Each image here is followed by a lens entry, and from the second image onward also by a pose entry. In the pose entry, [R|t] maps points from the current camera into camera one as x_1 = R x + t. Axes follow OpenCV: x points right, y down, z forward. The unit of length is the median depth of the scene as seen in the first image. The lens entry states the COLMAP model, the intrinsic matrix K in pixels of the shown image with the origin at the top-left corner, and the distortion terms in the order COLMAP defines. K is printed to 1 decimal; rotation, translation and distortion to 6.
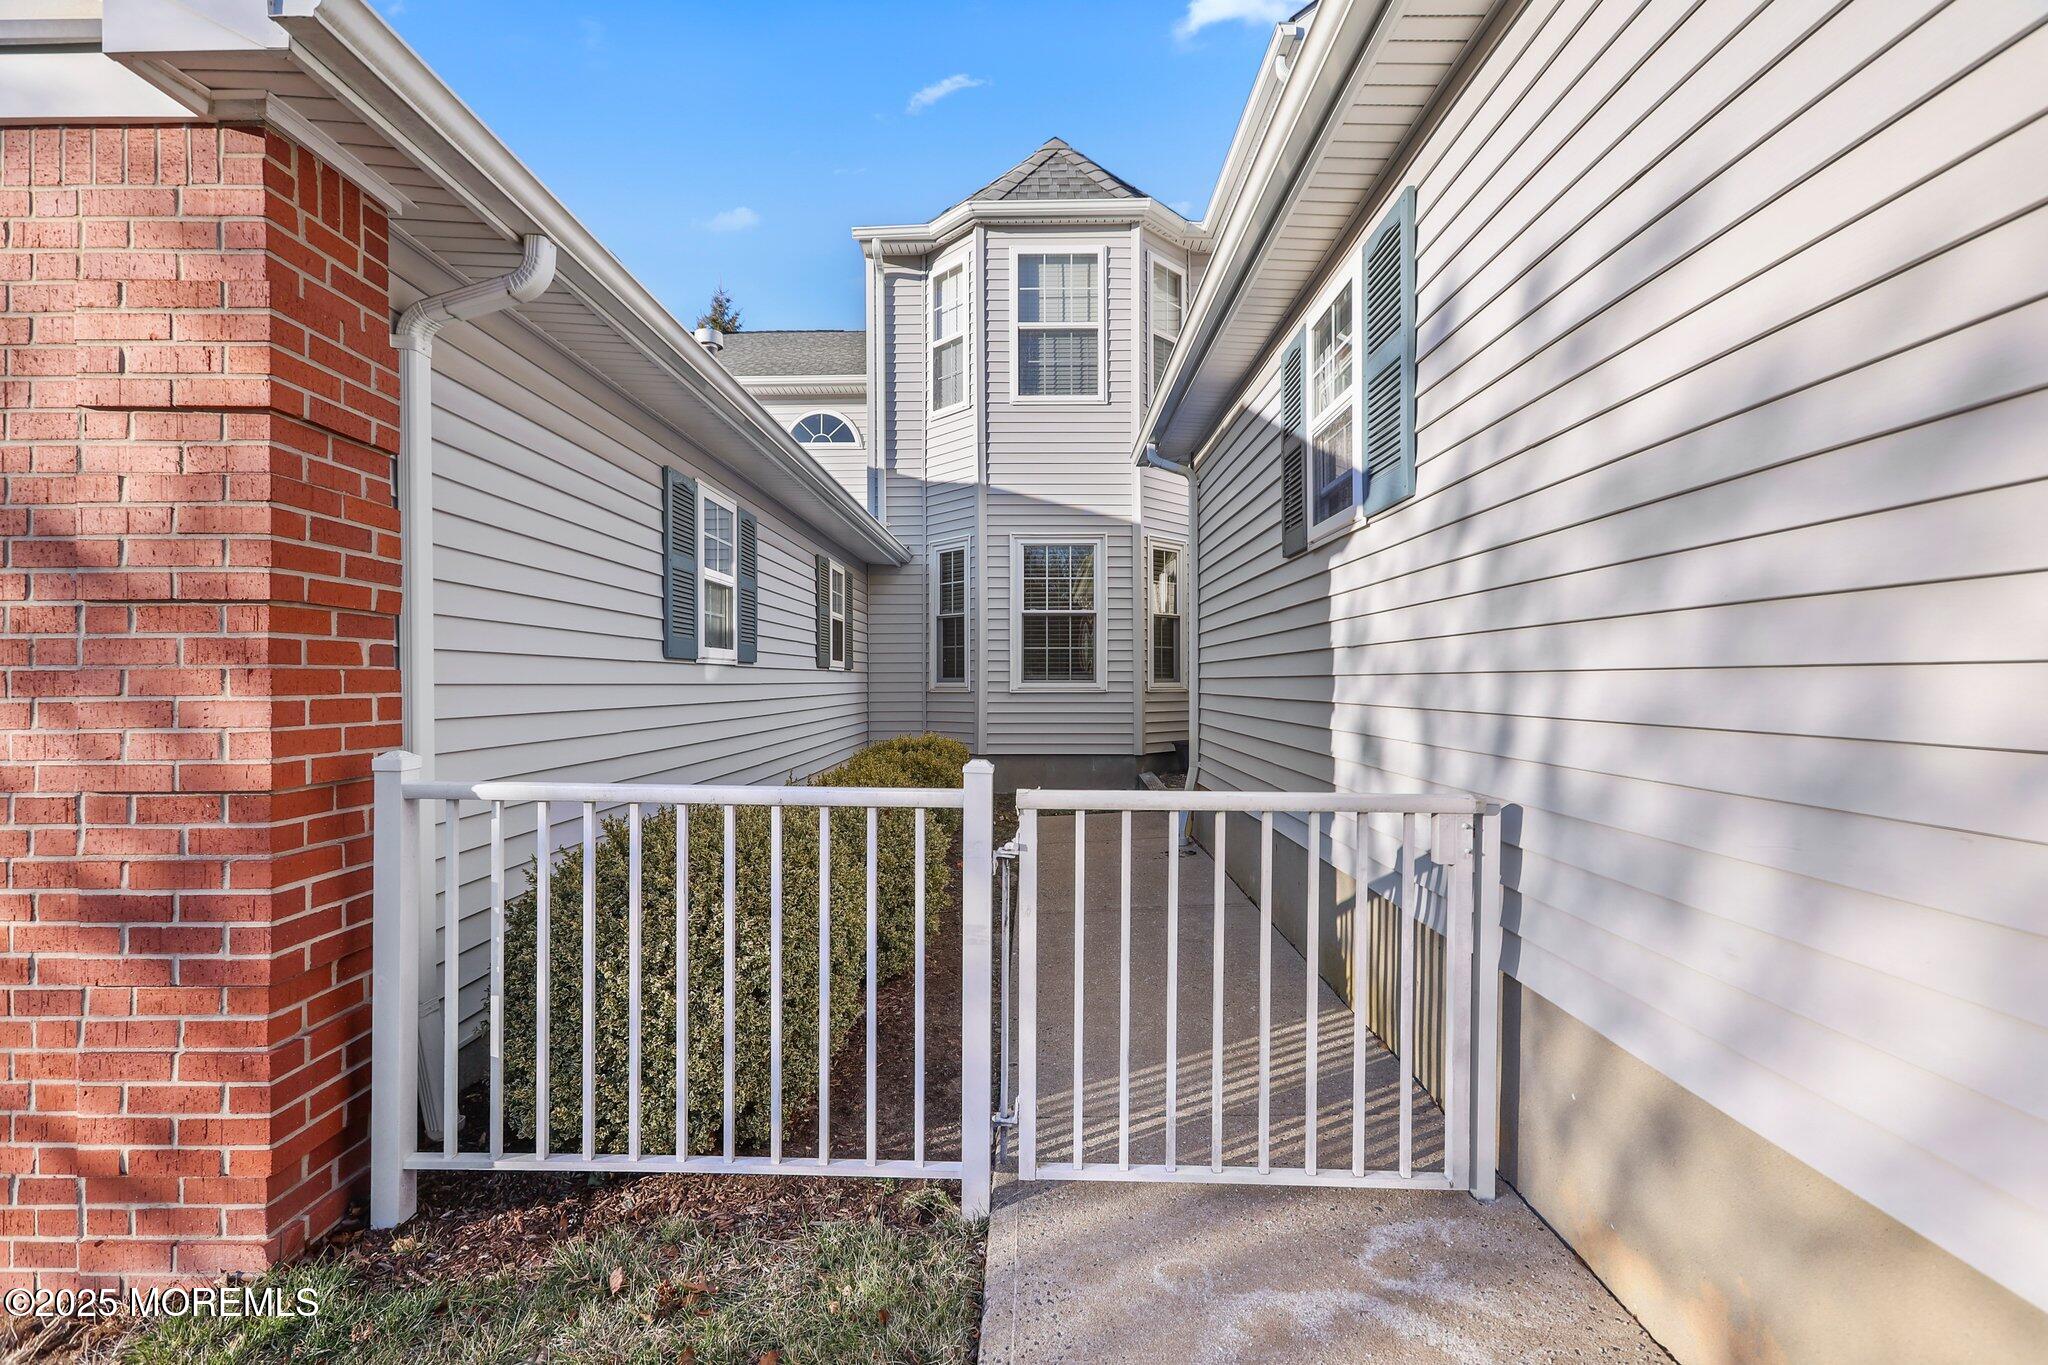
lens RADIAL K [[929.0, 0, 1026.4], [0, 929.0, 694.0], [0, 0, 1]] dist [0.000310, 0.004842]
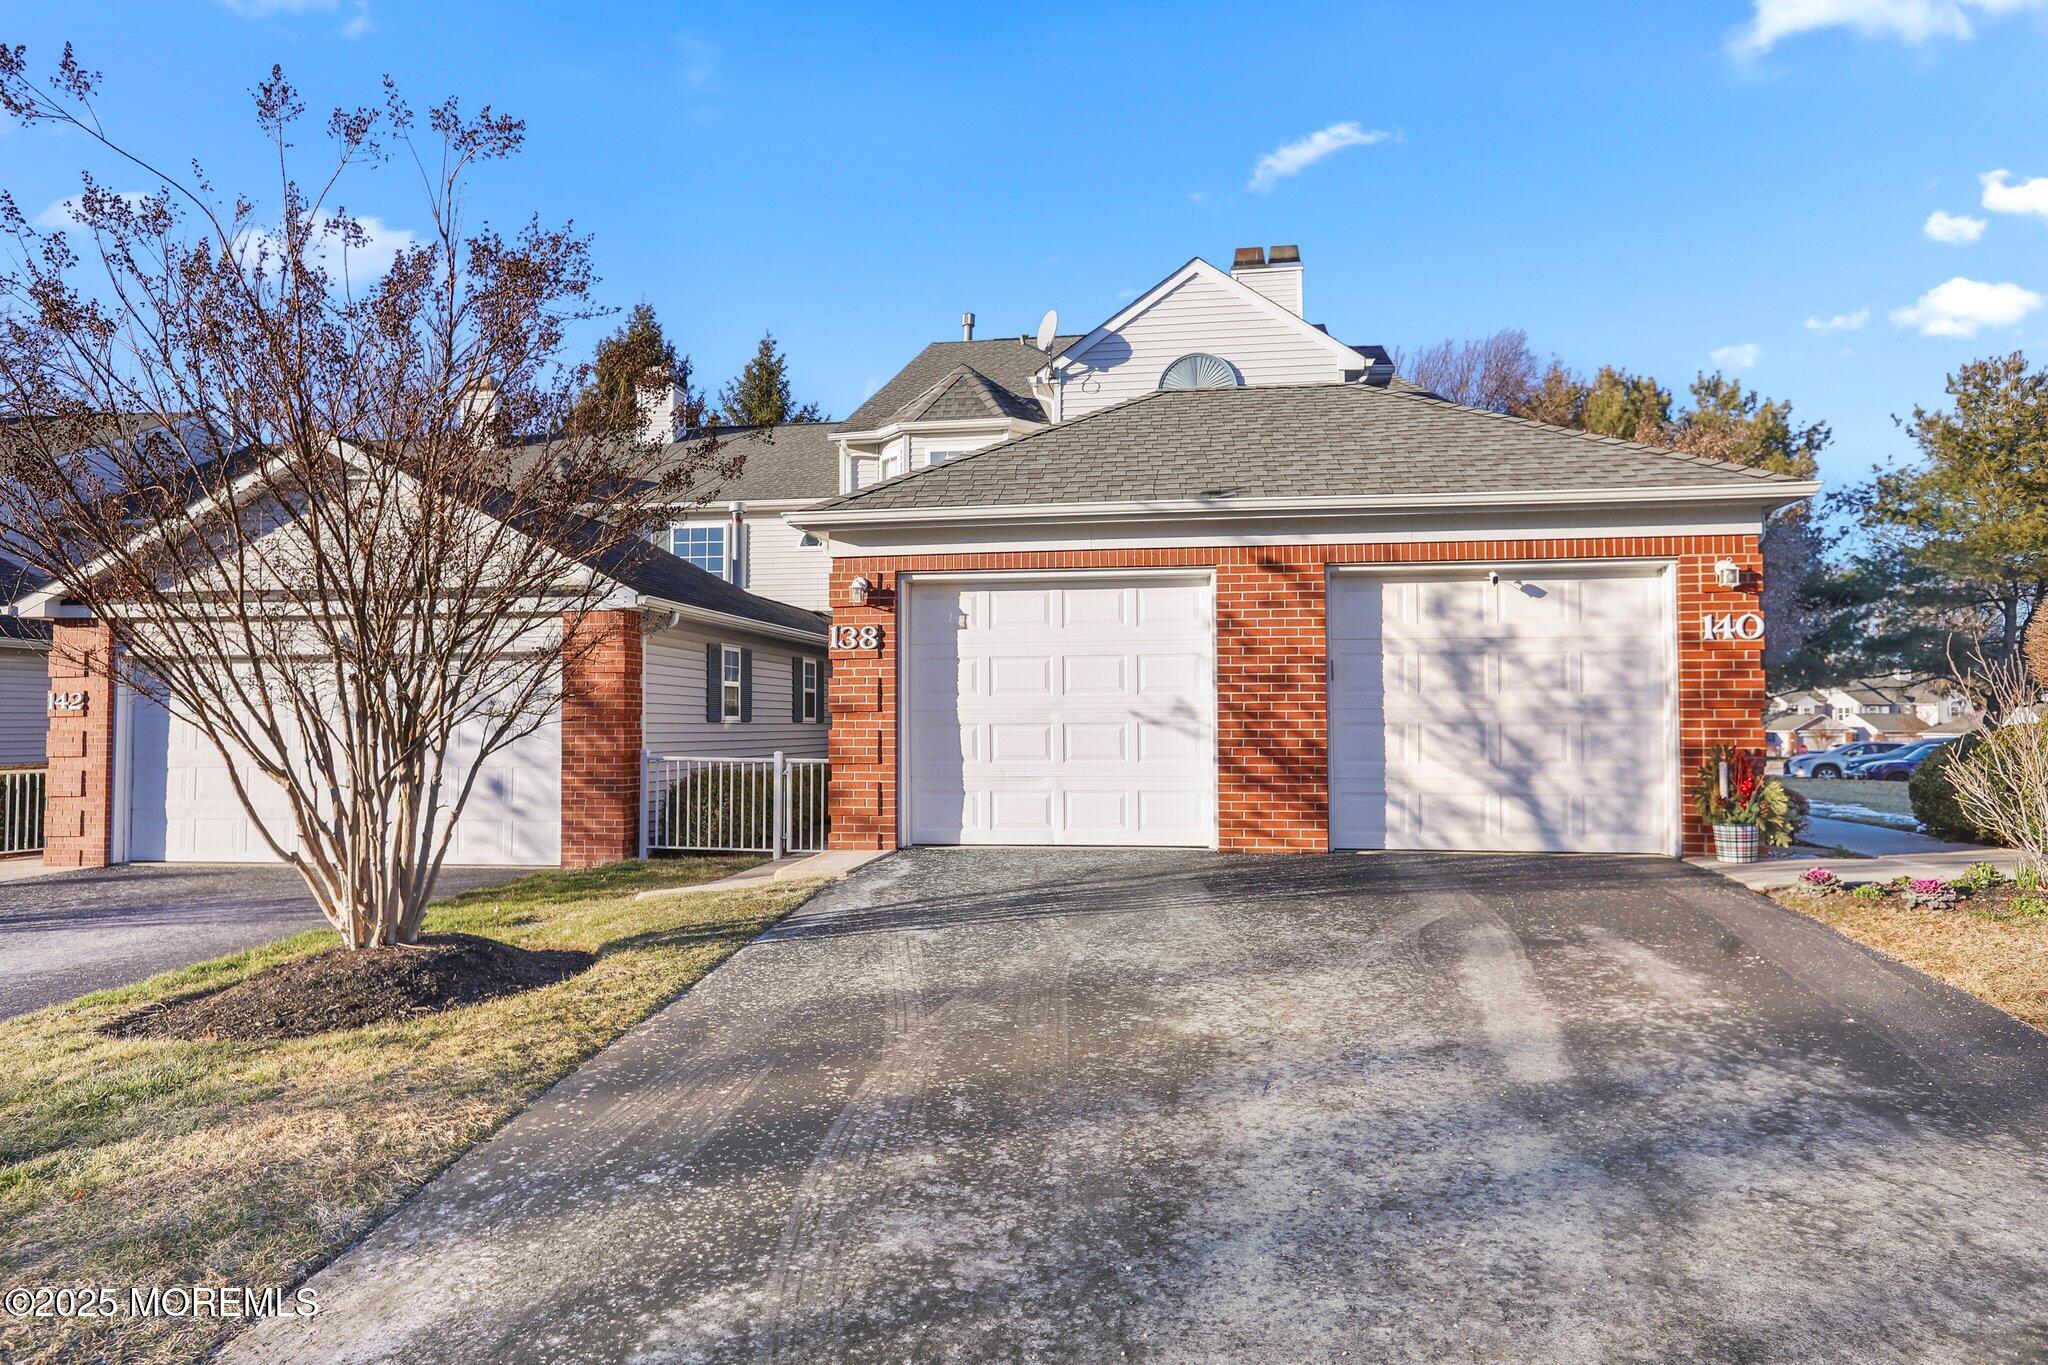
lens RADIAL K [[1356.3, 0, 1024.4], [0, 1356.3, 678.2], [0, 0, 1]] dist [-0.003862, -0.000180]
pose [[0.989617, -0.007703, -0.143526, 1.755849], [0.000983, 0.998902, -0.046830, 0.026834], [0.143729, 0.046202, 0.988538, -4.463055]]
